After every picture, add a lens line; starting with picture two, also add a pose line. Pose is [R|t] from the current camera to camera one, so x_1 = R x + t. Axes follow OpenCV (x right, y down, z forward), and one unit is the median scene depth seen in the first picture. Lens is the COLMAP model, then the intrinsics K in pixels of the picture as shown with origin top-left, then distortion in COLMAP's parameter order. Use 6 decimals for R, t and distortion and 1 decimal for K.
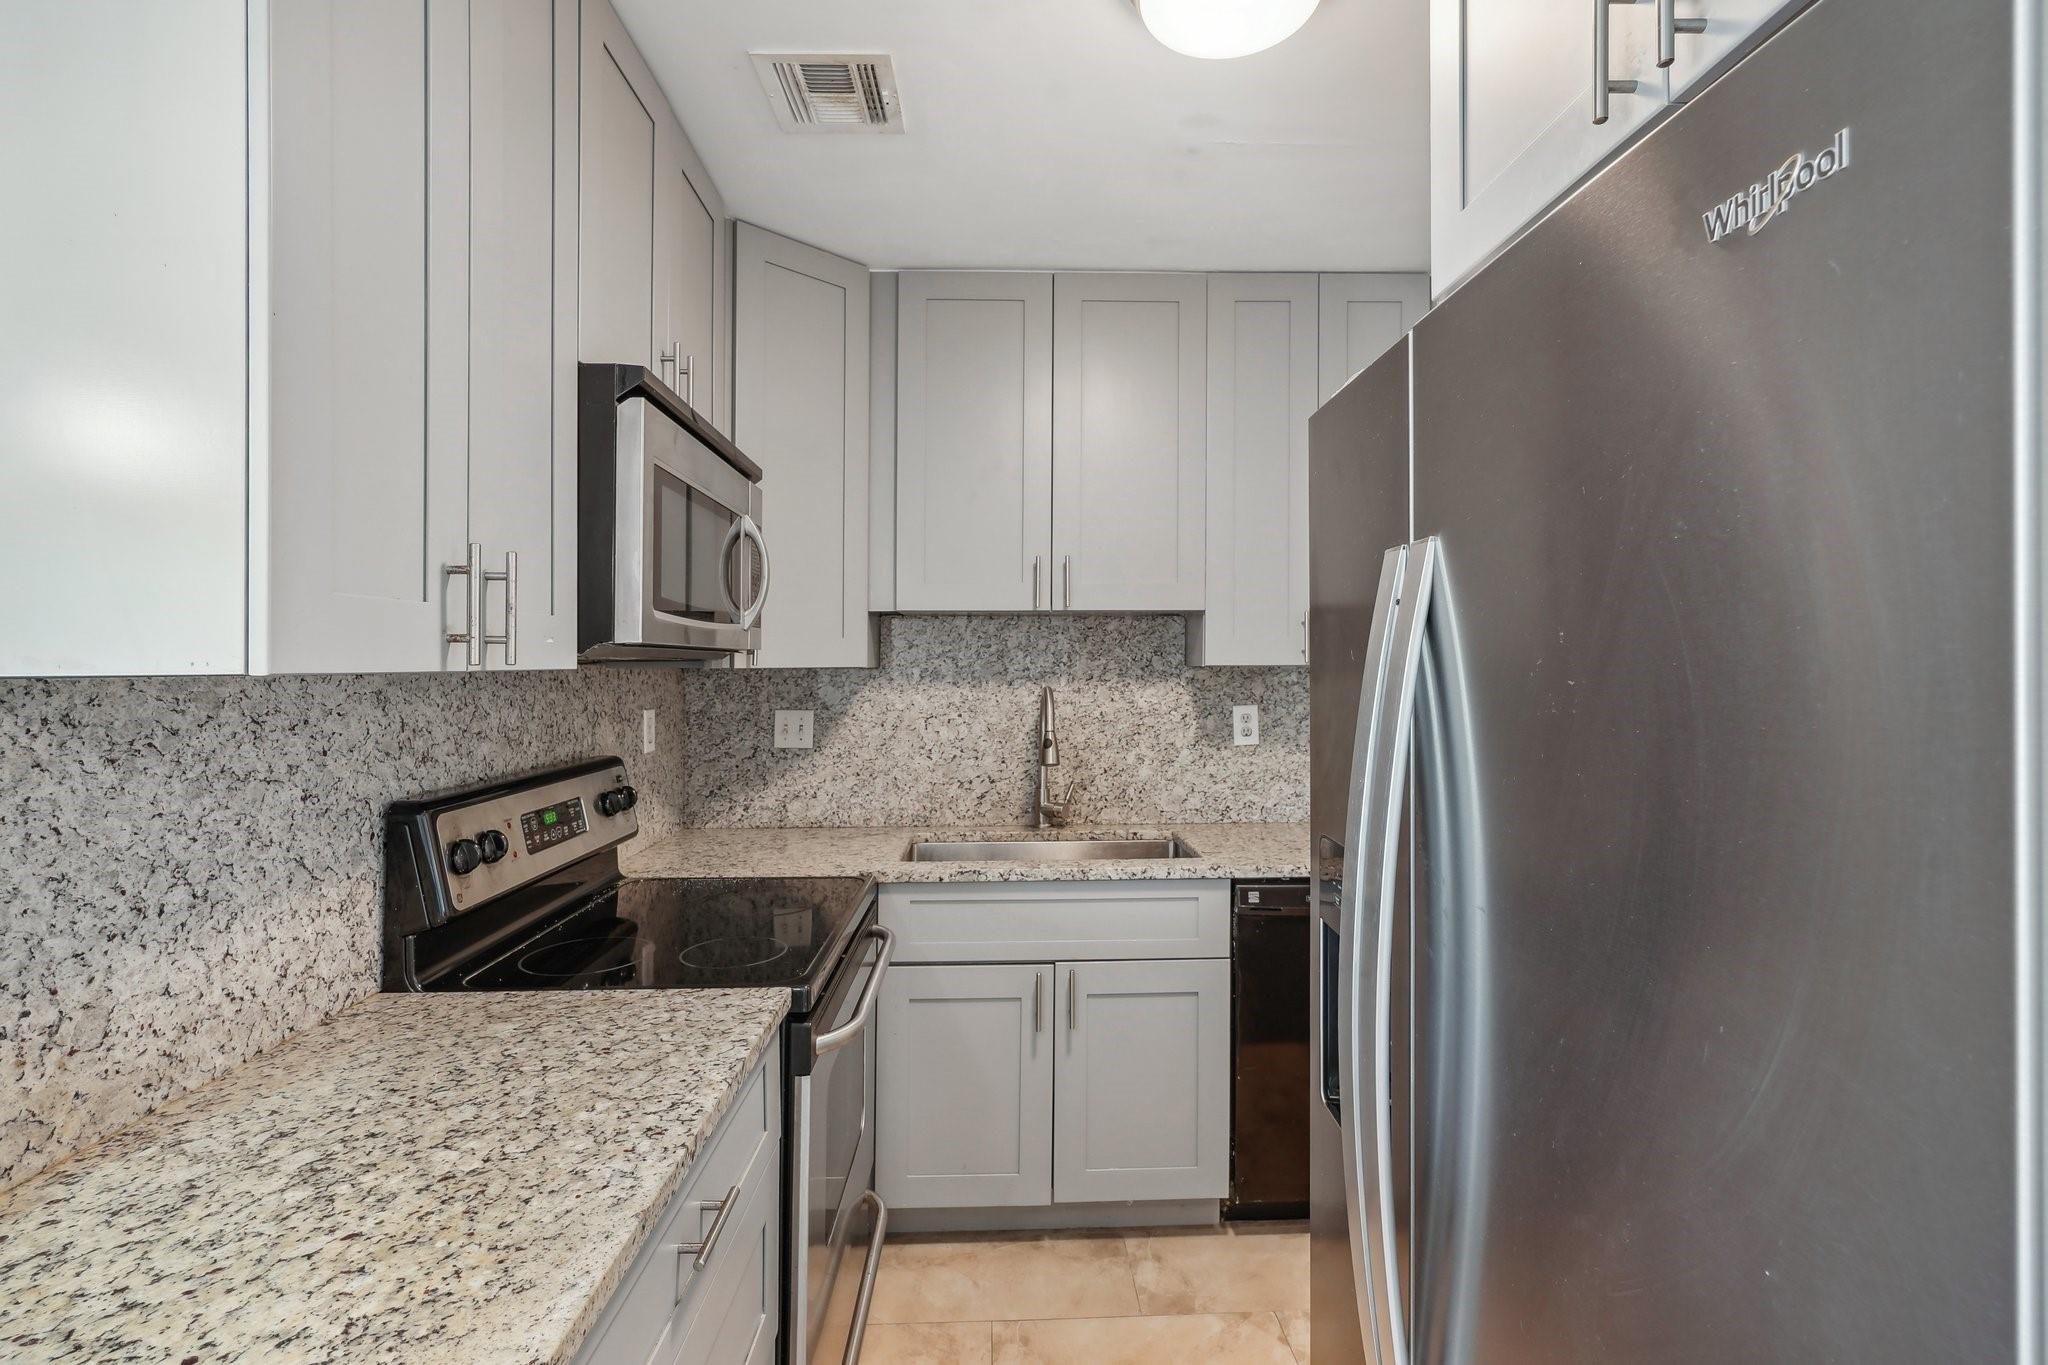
lens RADIAL K [[920.1, 0, 987.9], [0, 920.1, 656.9], [0, 0, 1]] dist [-0.000482, 0.000443]
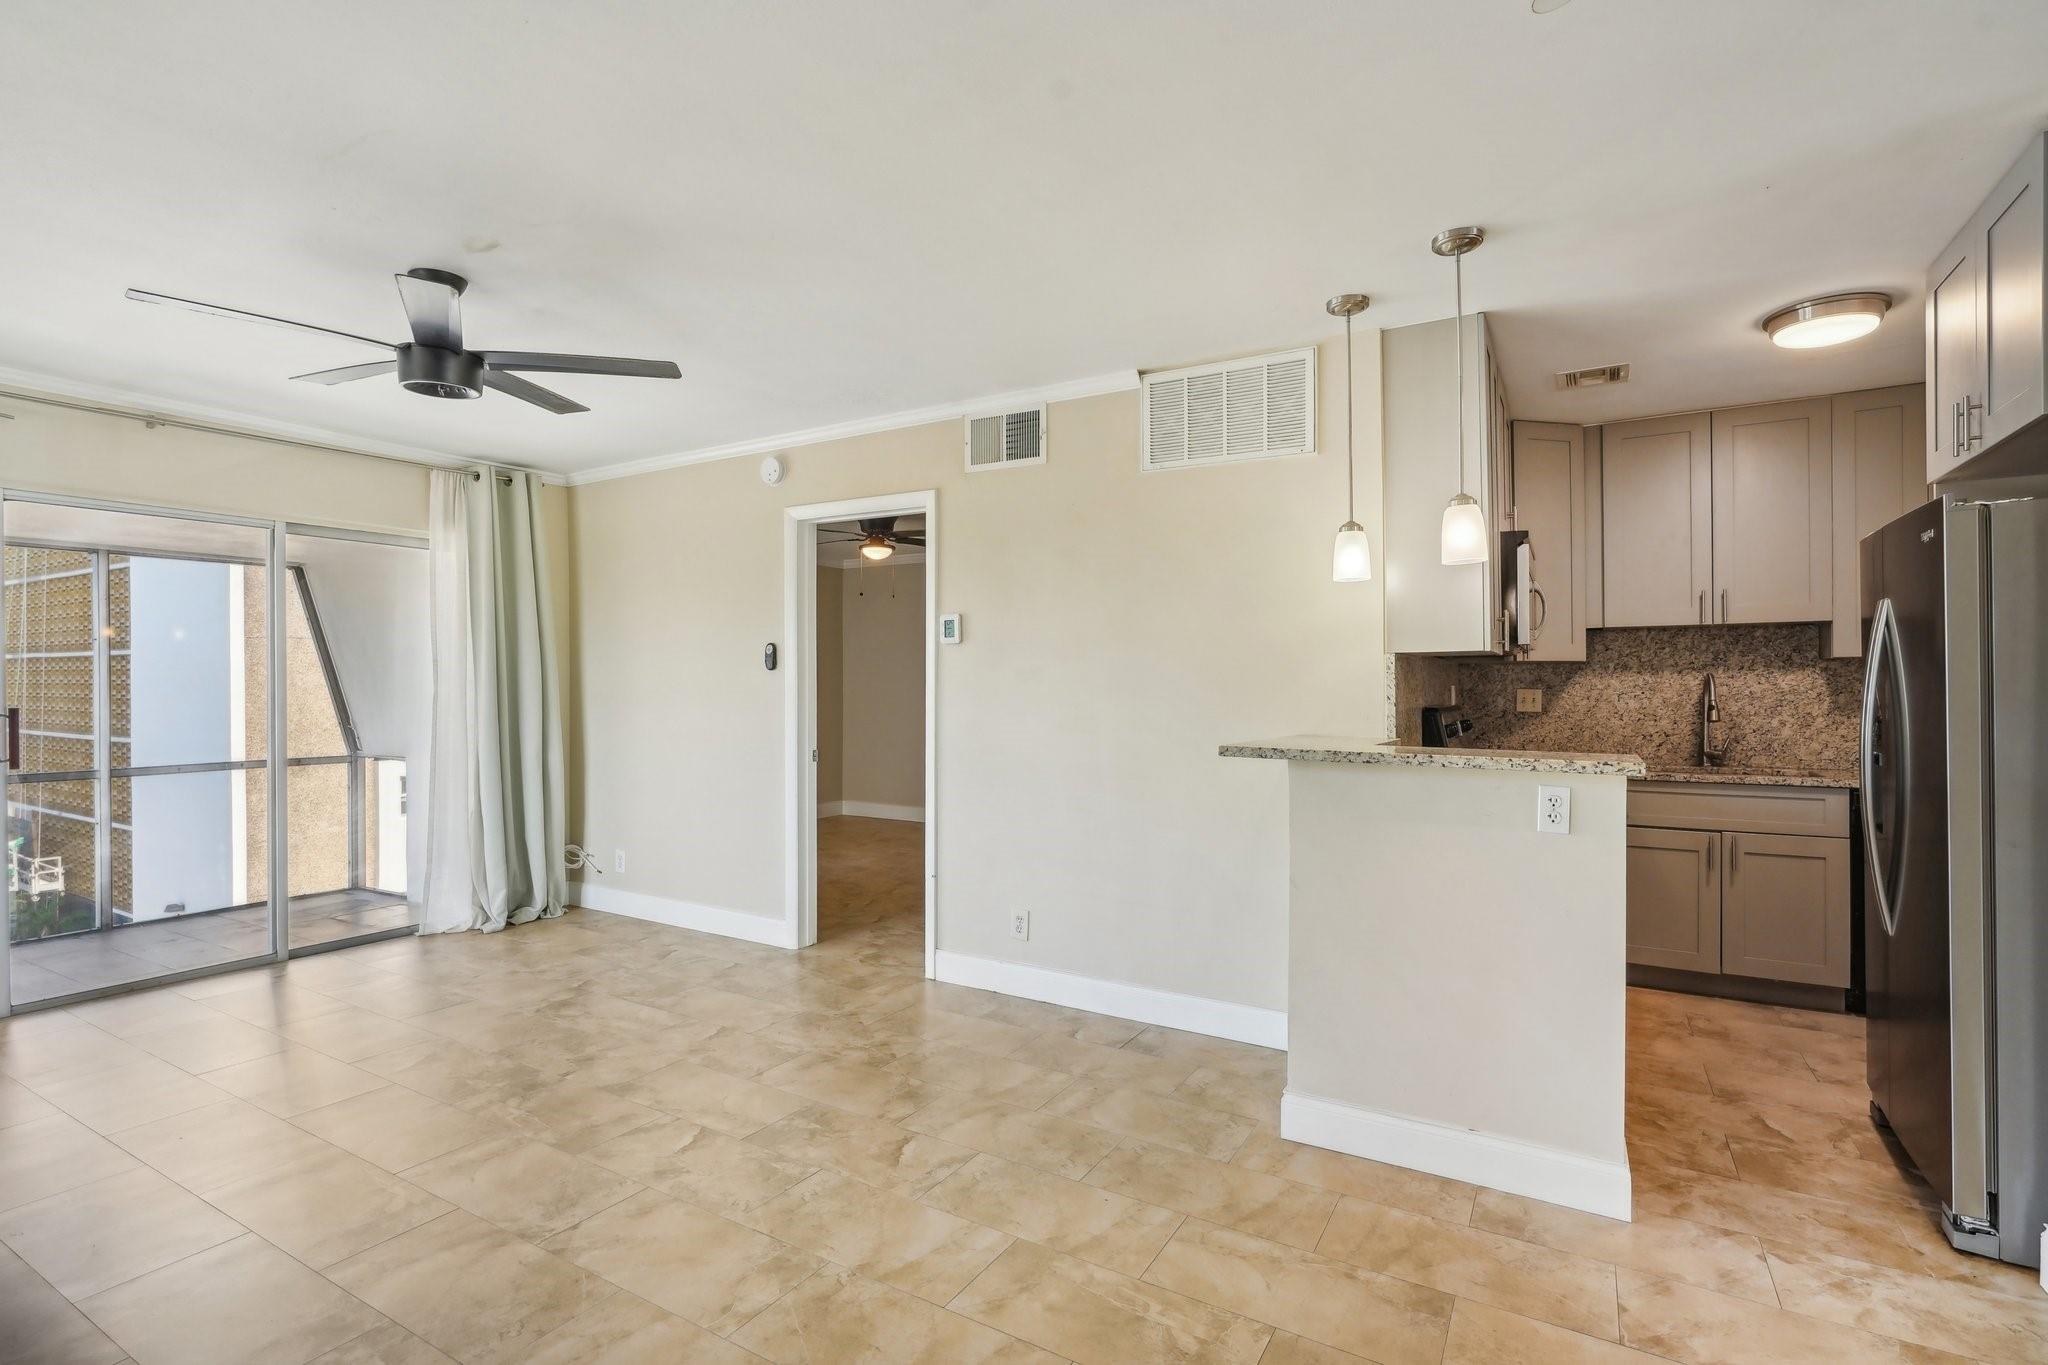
lens RADIAL K [[978.7, 0, 1057.6], [0, 978.7, 668.1], [0, 0, 1]] dist [-0.046507, 0.024192]
pose [[0.875648, -0.006044, -0.482912, -0.146024], [0.003202, 0.999972, -0.006710, 0.039105], [0.482939, 0.004329, 0.875643, -1.227269]]
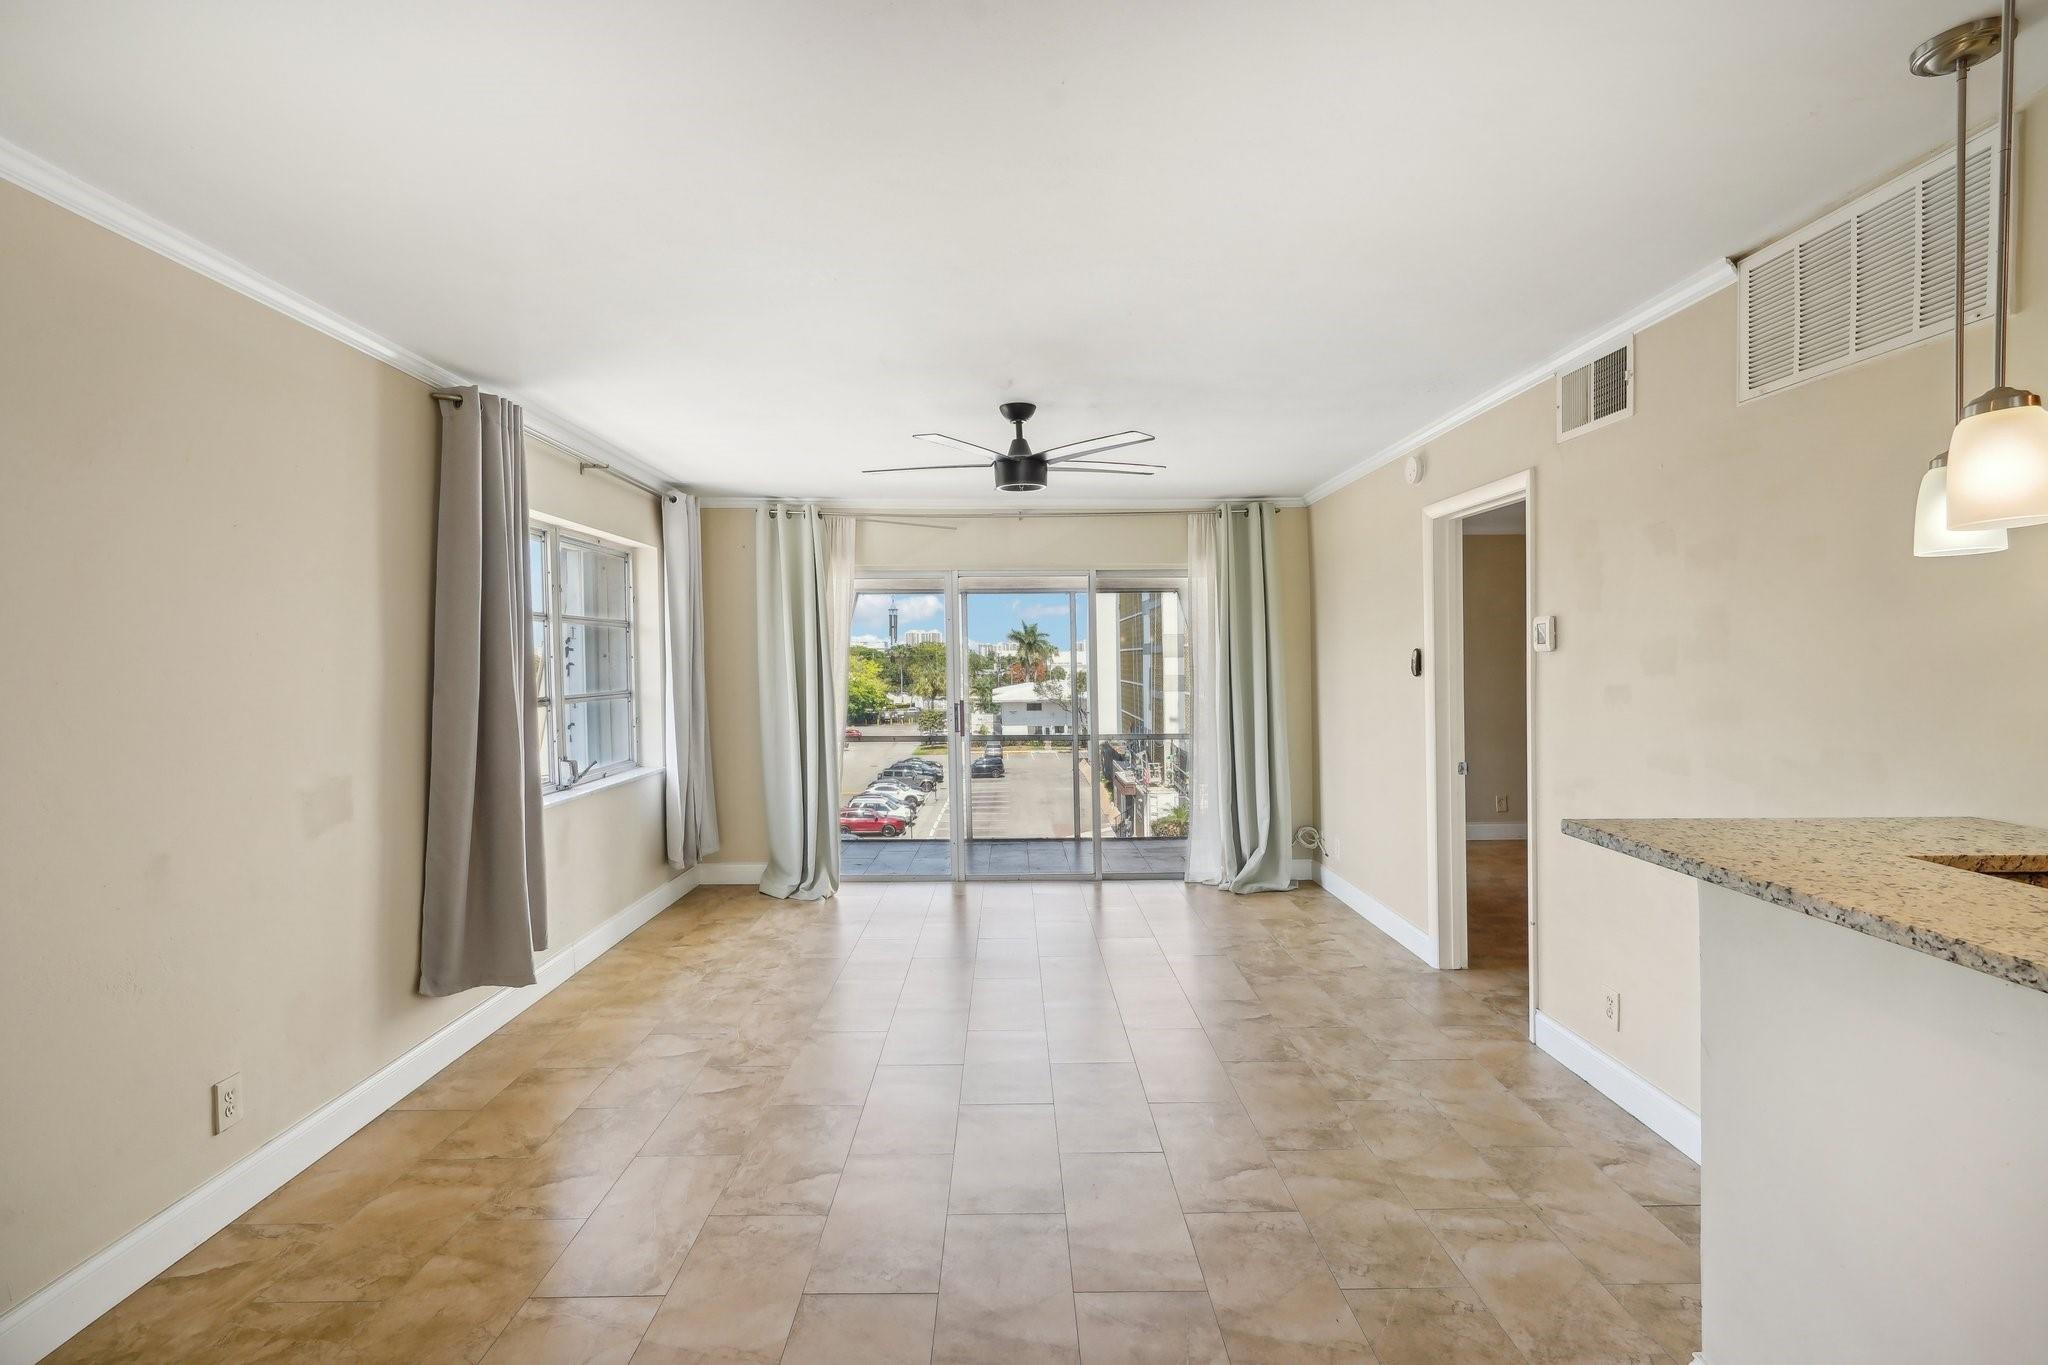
lens RADIAL K [[974.4, 0, 1029.7], [0, 974.4, 669.0], [0, 0, 1]] dist [-0.000201, 0.000286]
pose [[0.032553, 0.012658, -0.999390, 0.274695], [0.017817, 0.999754, 0.013243, -0.024639], [0.999311, -0.018238, 0.032319, -0.628209]]
